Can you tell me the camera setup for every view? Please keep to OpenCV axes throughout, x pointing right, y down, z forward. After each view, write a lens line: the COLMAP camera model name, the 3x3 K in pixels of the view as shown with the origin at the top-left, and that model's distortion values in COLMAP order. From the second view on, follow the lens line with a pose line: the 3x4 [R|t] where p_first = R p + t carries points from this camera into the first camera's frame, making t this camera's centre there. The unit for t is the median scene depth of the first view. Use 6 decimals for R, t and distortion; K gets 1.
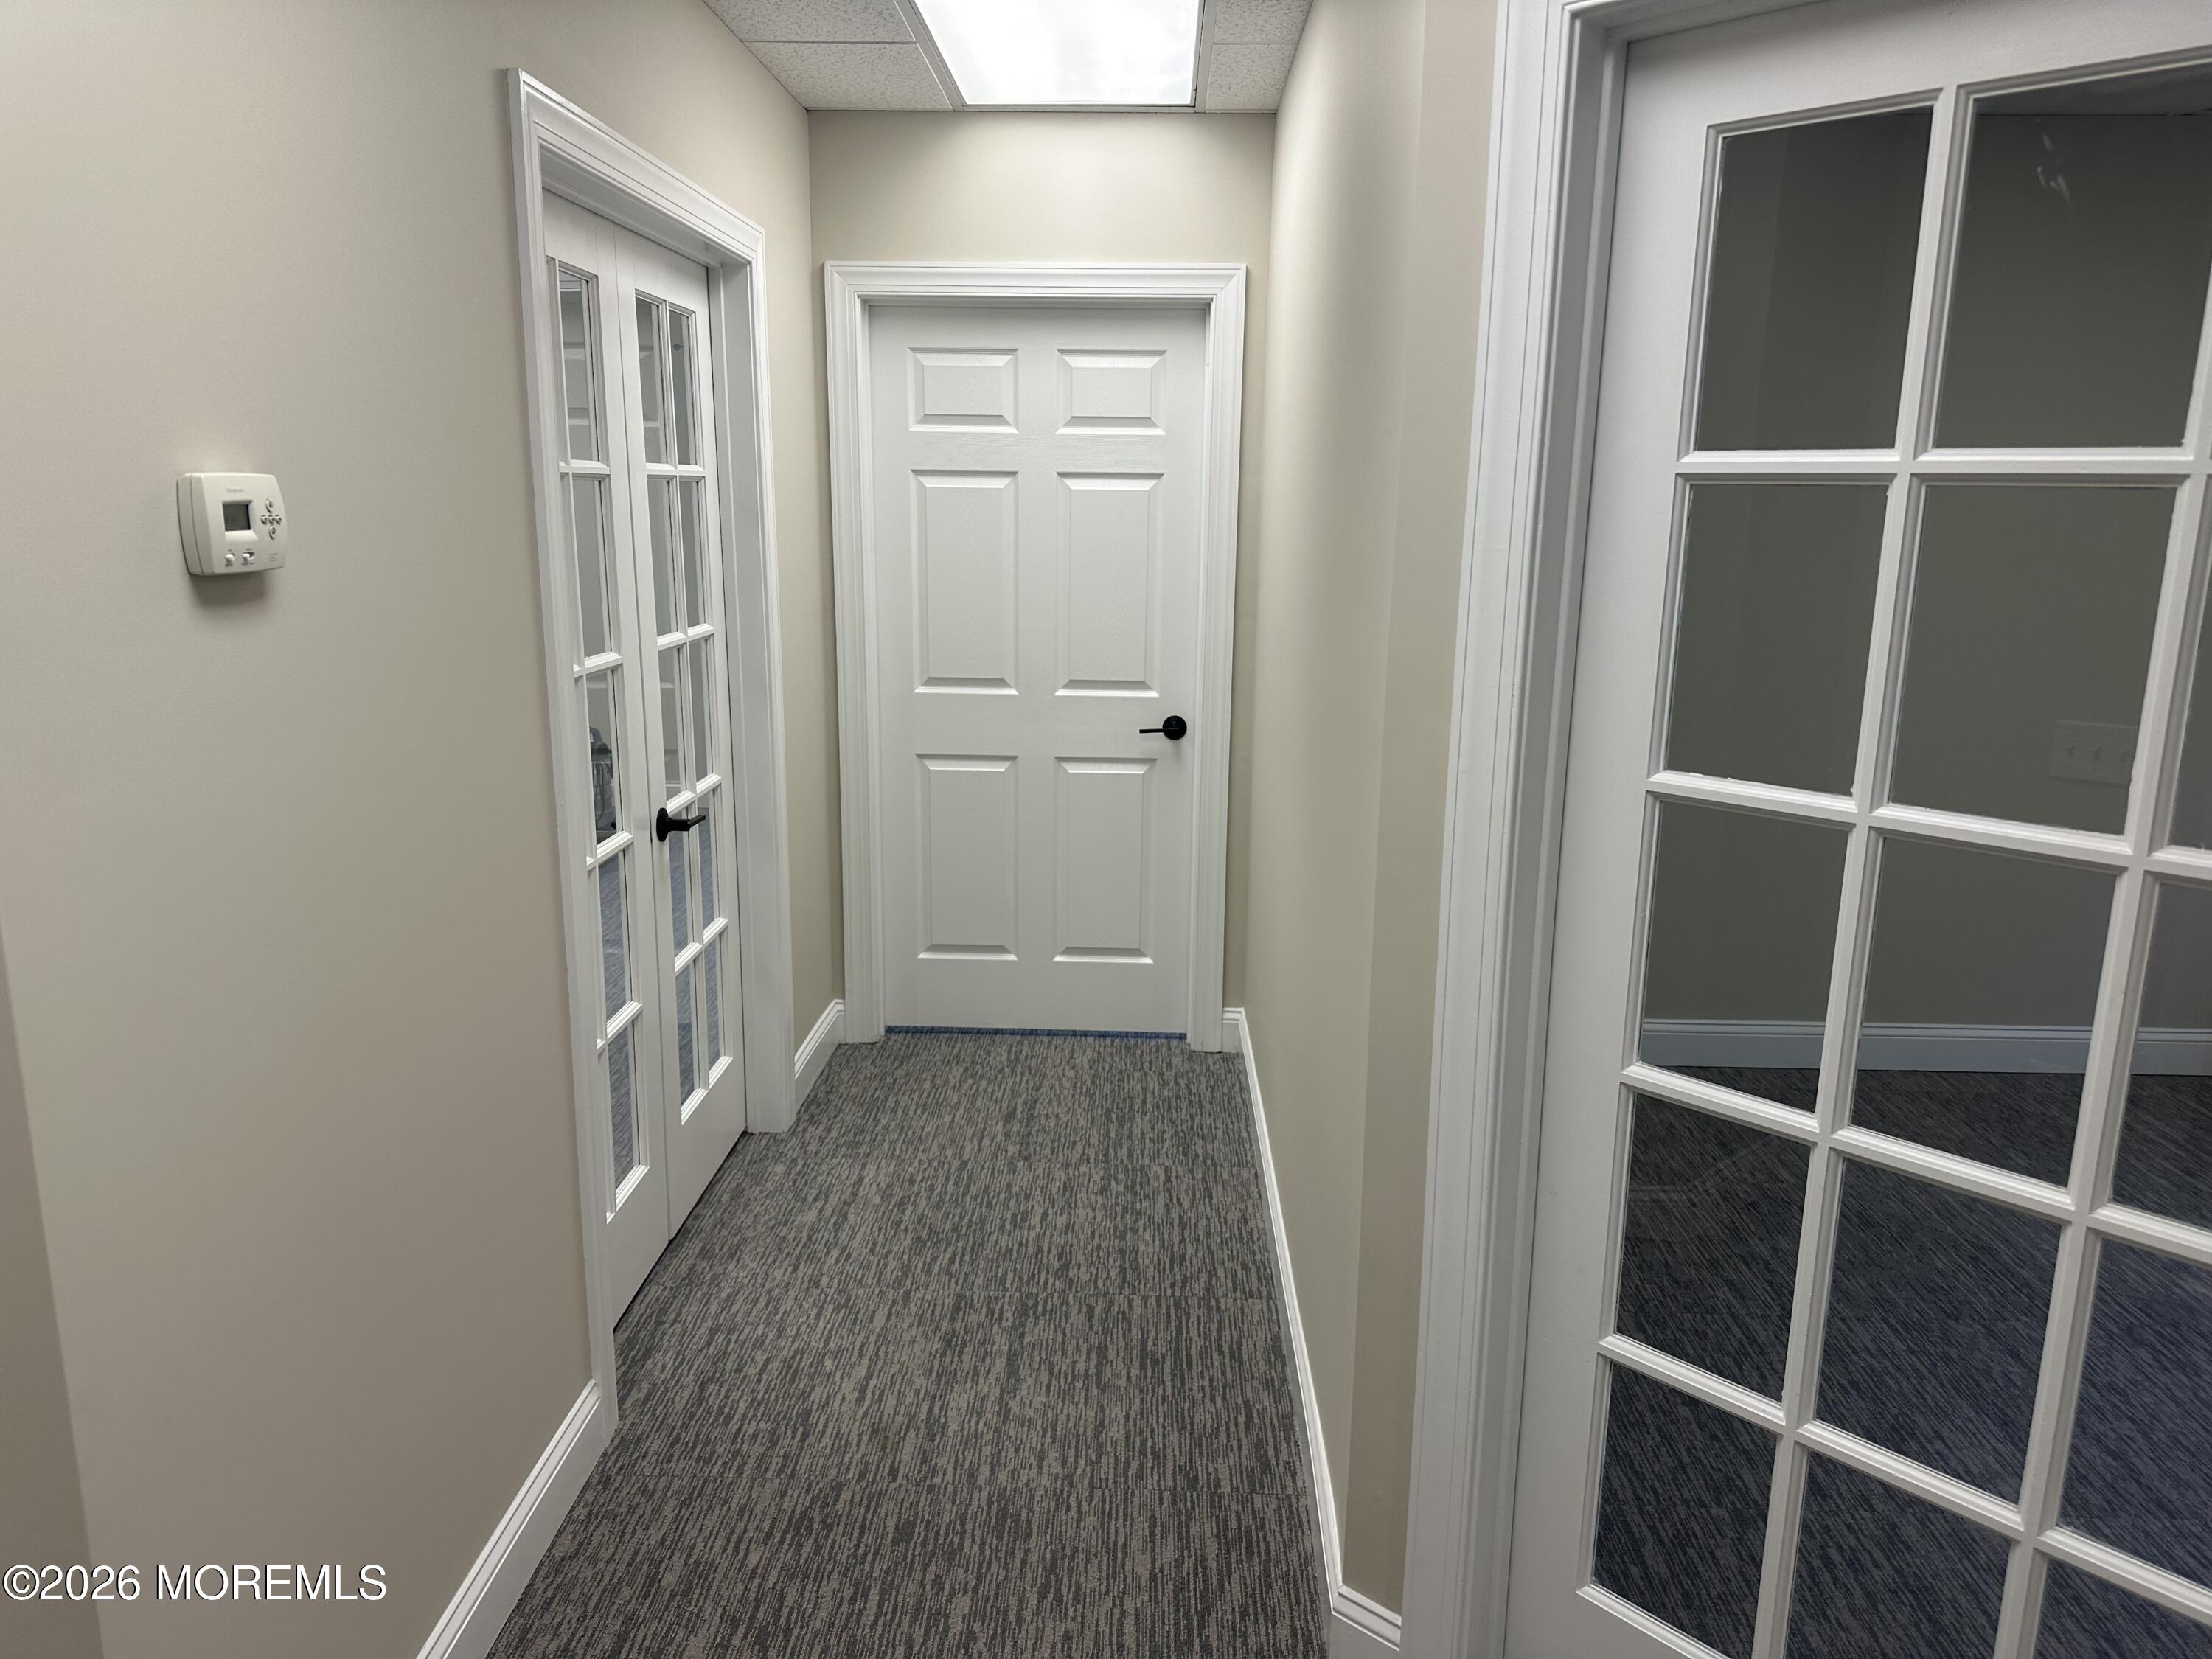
lens RADIAL K [[1537.3, 0, 1094.7], [0, 1537.3, 820.2], [0, 0, 1]] dist [0.035223, -0.051915]
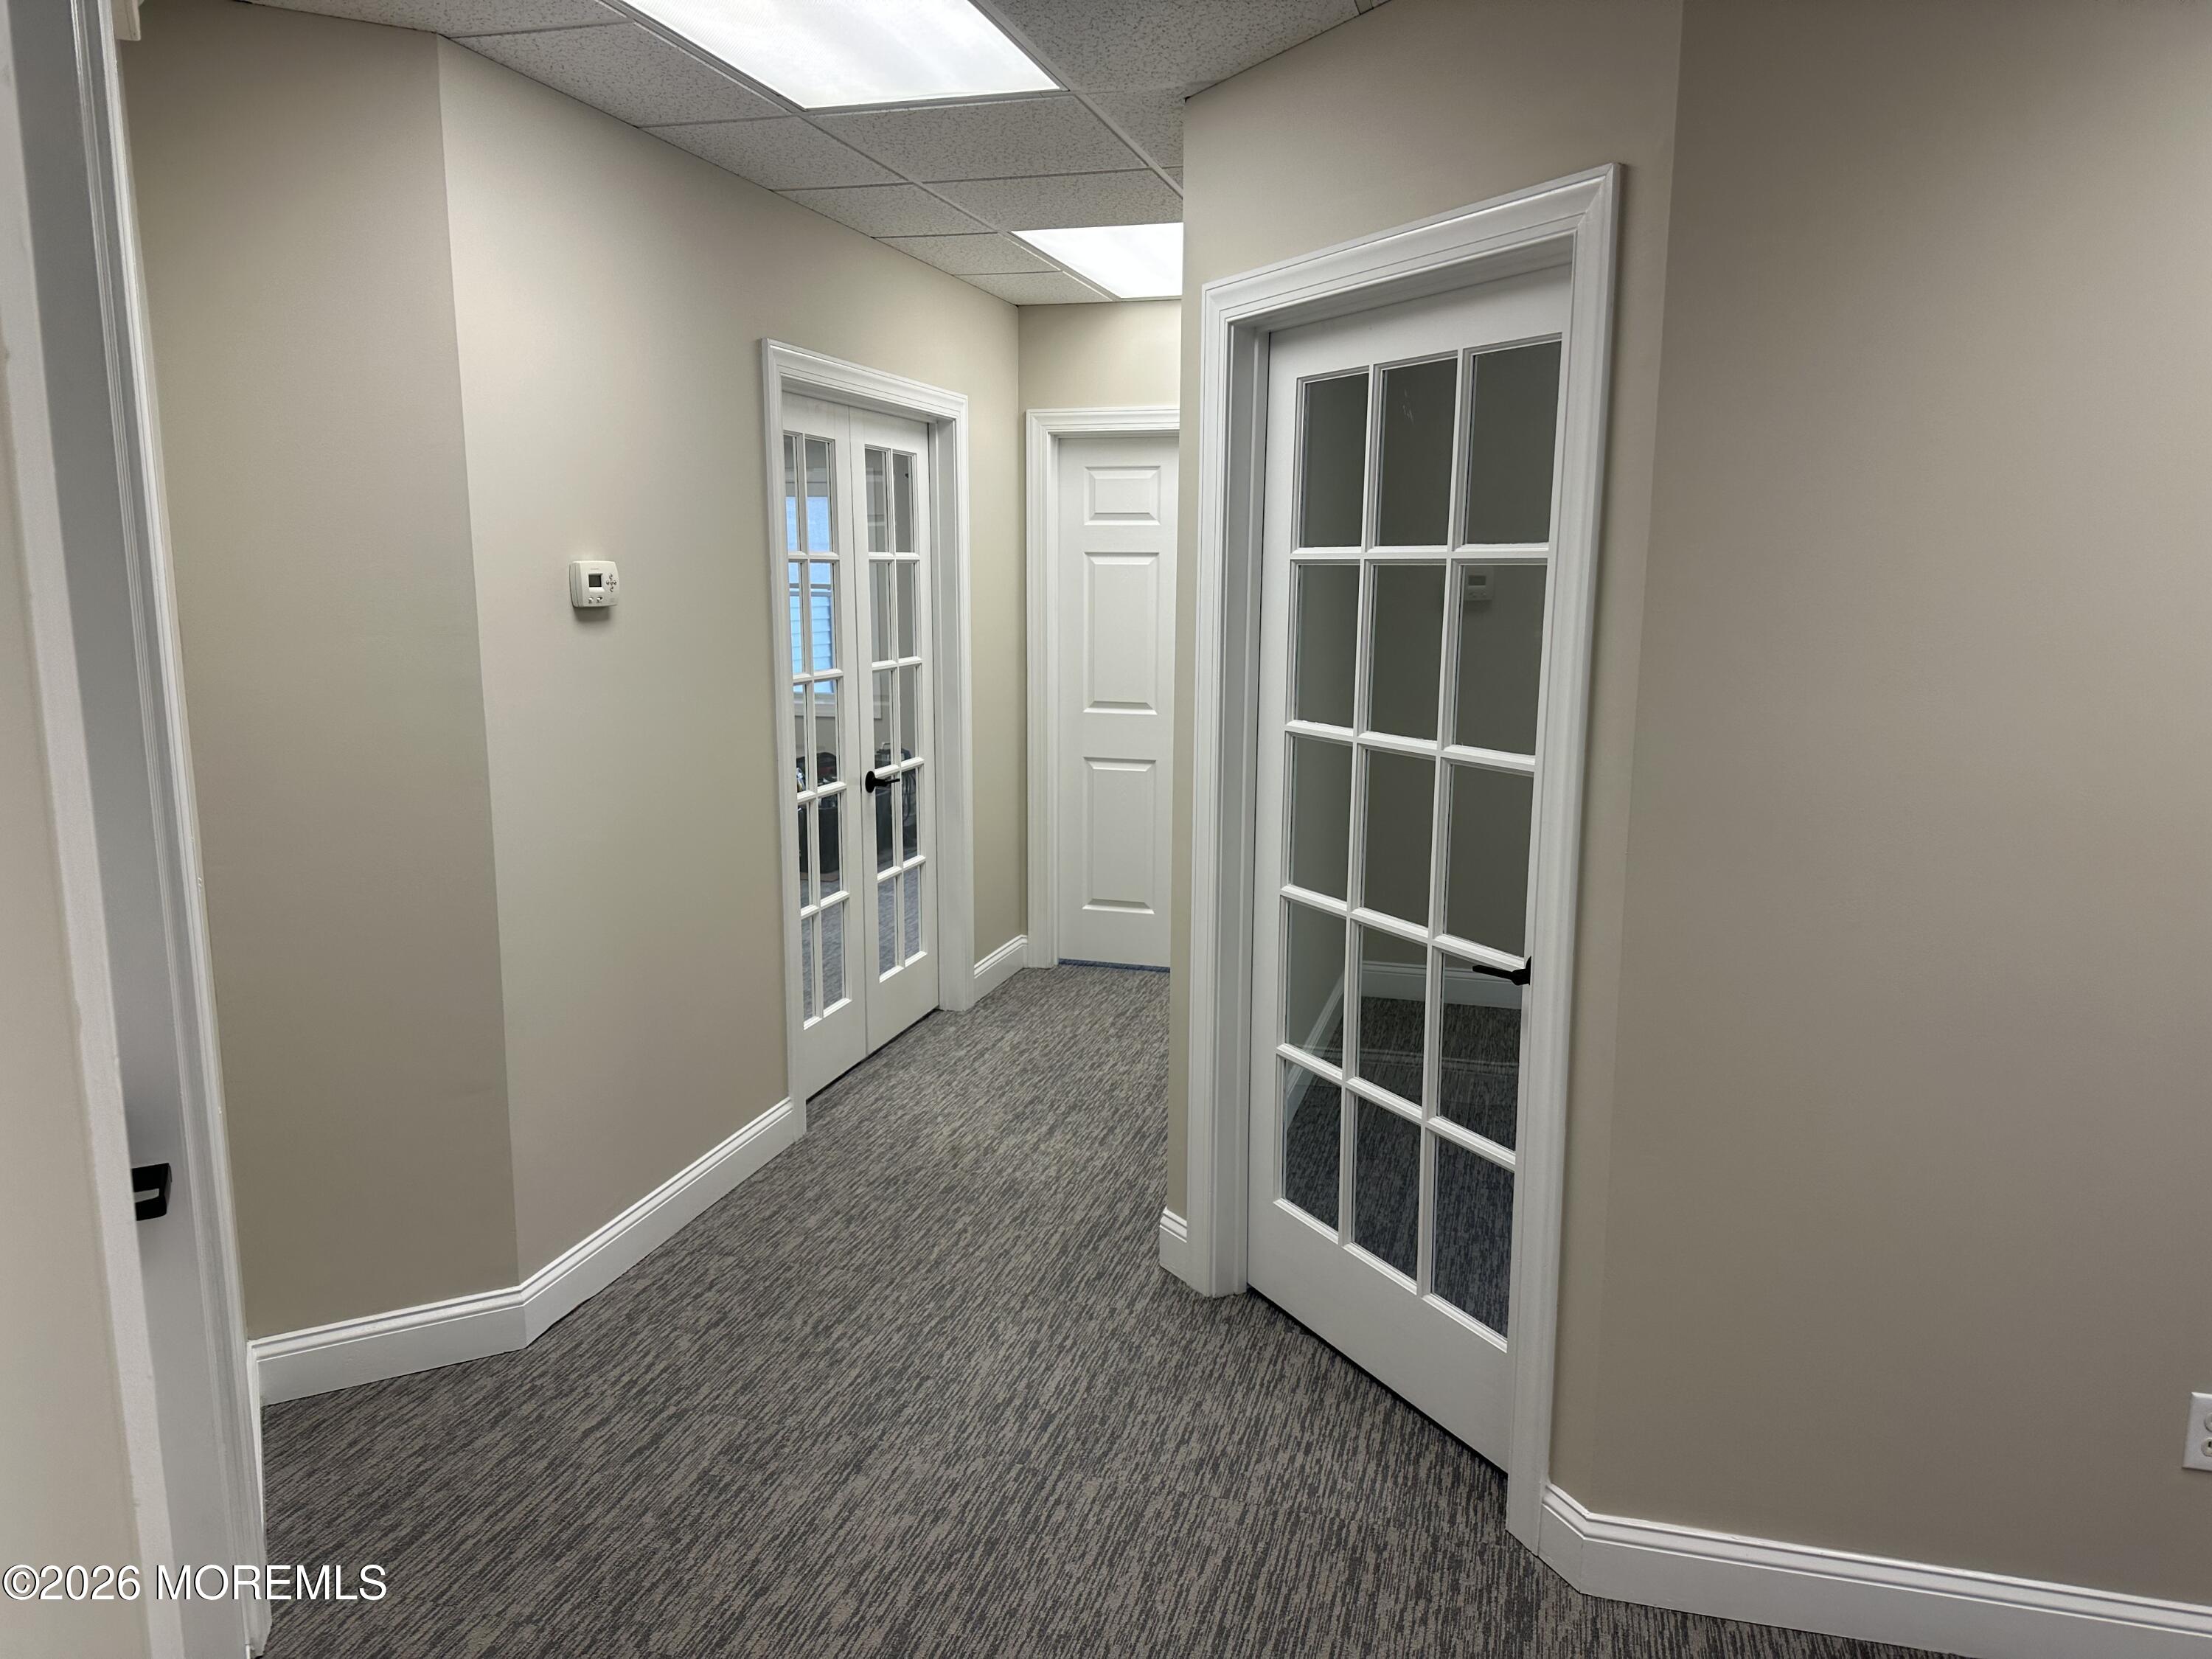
lens RADIAL K [[1537.3, 0, 1124.4], [0, 1537.3, 833.2], [0, 0, 1]] dist [0.035223, -0.051915]
pose [[0.972444, 0.036457, -0.230269, 0.334369], [-0.045365, 0.998408, -0.033510, 0.096736], [0.228681, 0.043033, 0.972550, -0.458022]]
